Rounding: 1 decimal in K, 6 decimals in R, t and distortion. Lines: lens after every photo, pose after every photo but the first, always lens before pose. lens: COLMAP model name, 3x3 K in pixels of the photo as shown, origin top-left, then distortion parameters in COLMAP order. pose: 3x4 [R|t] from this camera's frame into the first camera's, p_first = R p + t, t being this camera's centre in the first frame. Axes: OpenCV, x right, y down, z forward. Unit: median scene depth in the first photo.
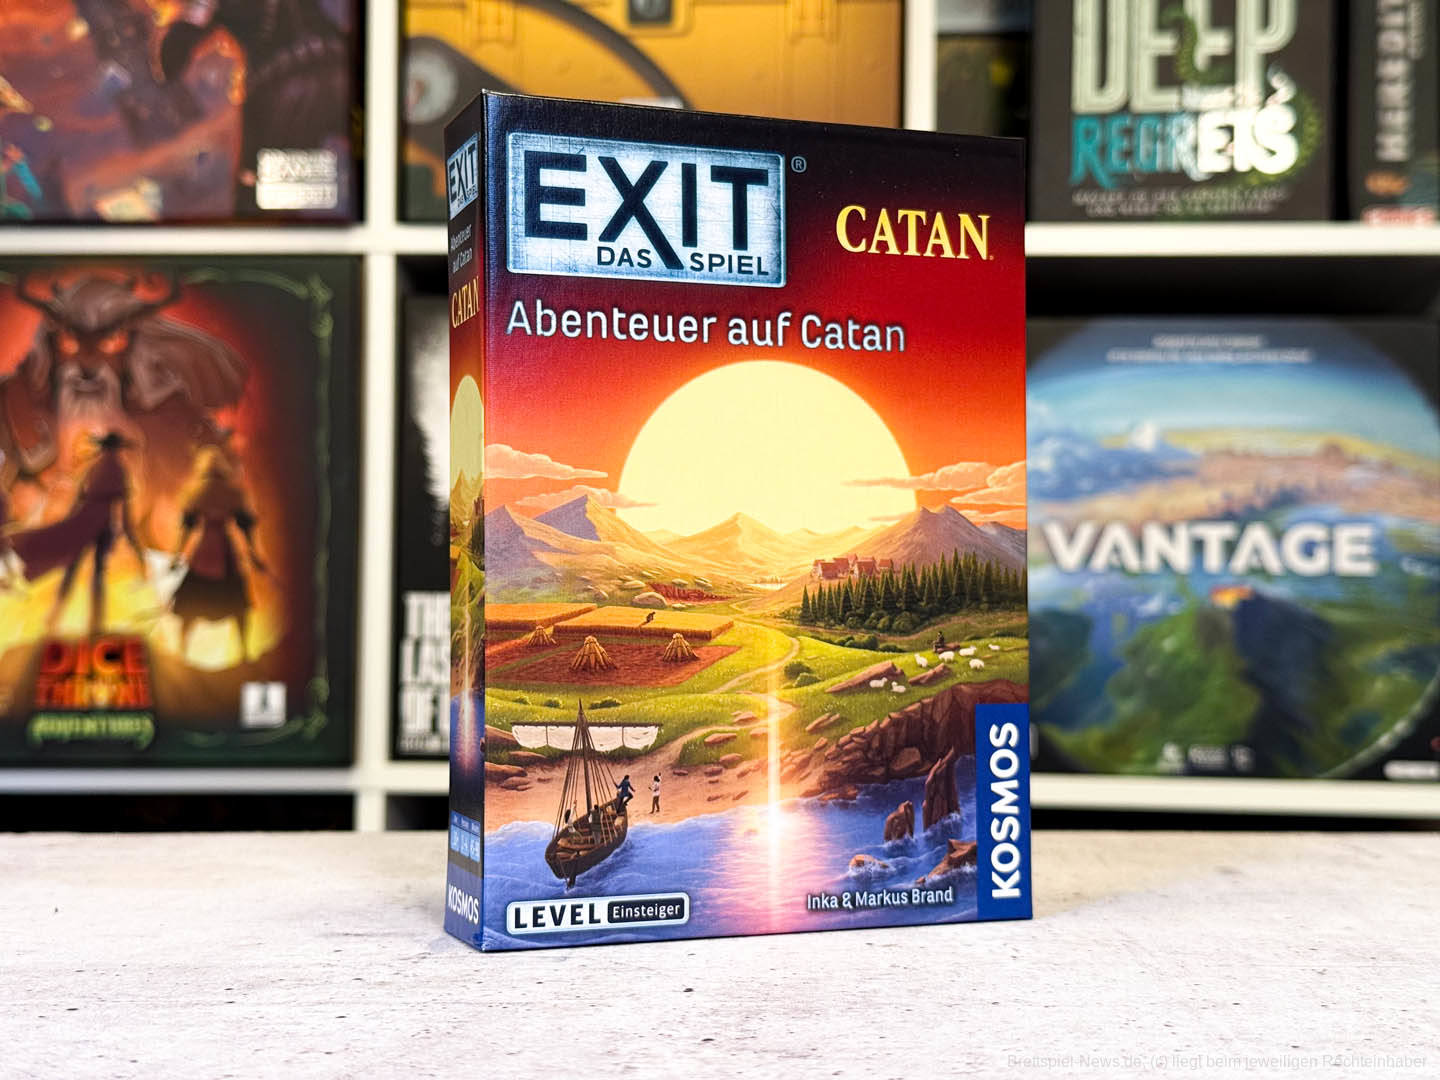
lens RADIAL K [[2152.8, 0, 720.0], [0, 2152.8, 540.0], [0, 0, 1]] dist [0.155379, -0.022584]
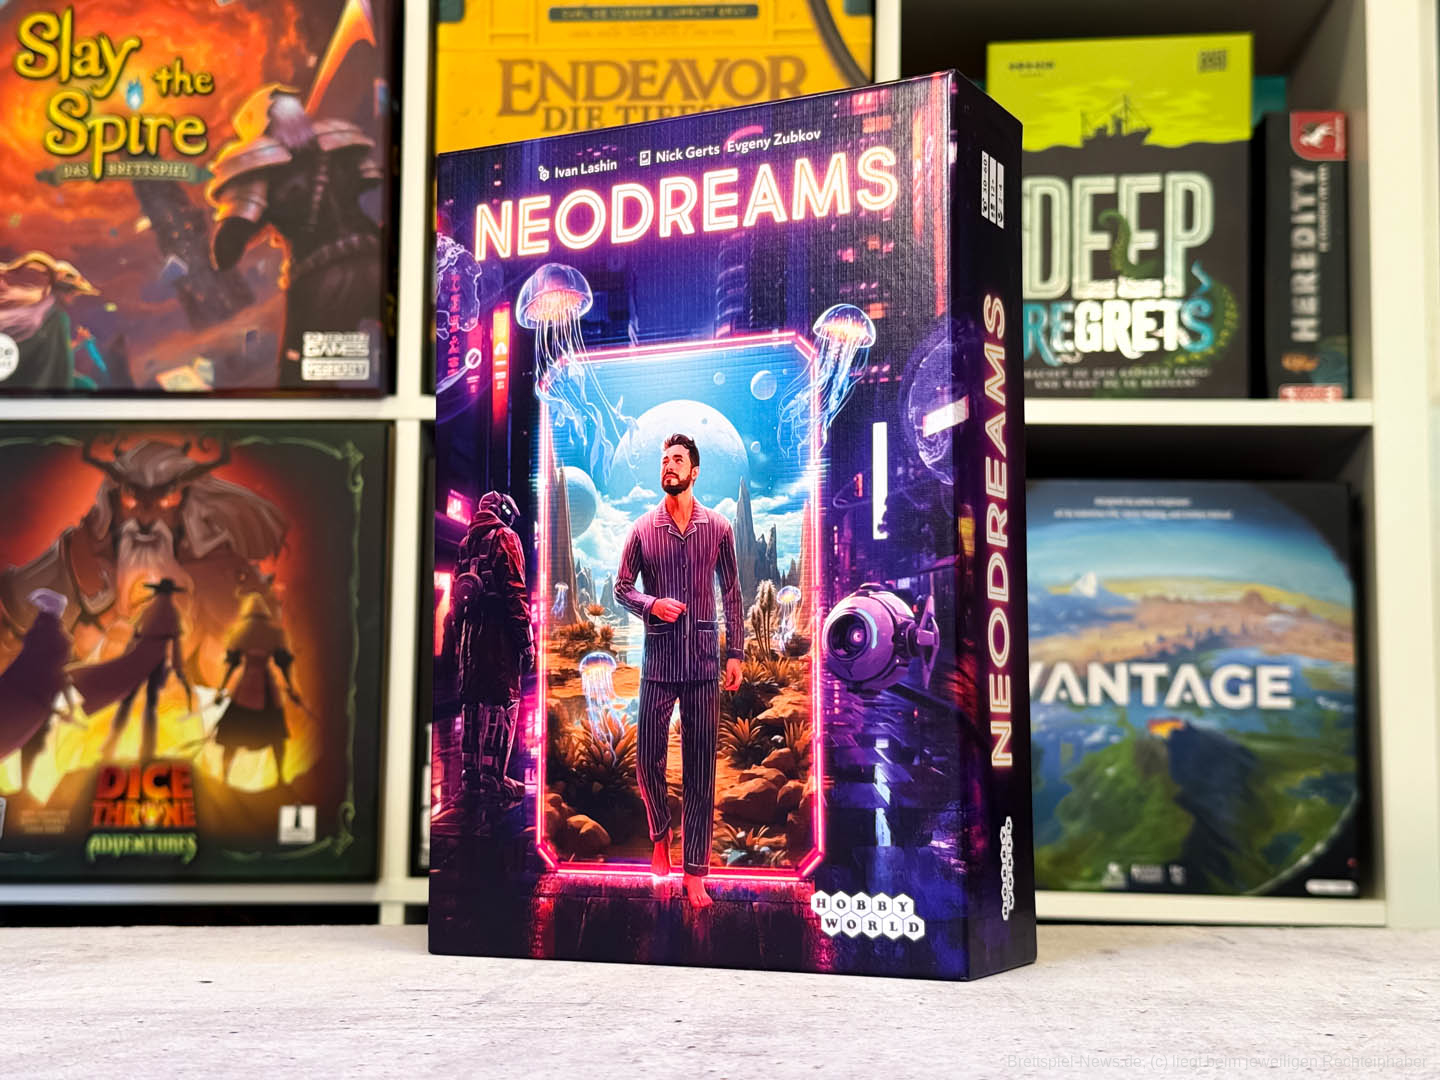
lens RADIAL K [[2152.8, 0, 720.0], [0, 2152.8, 540.0], [0, 0, 1]] dist [0.155379, -0.022584]
pose [[0.999991, 0.002599, 0.003240, 0.002059], [-0.002405, 0.998284, -0.058506, -0.004946], [-0.003386, 0.058498, 0.998282, -0.118104]]
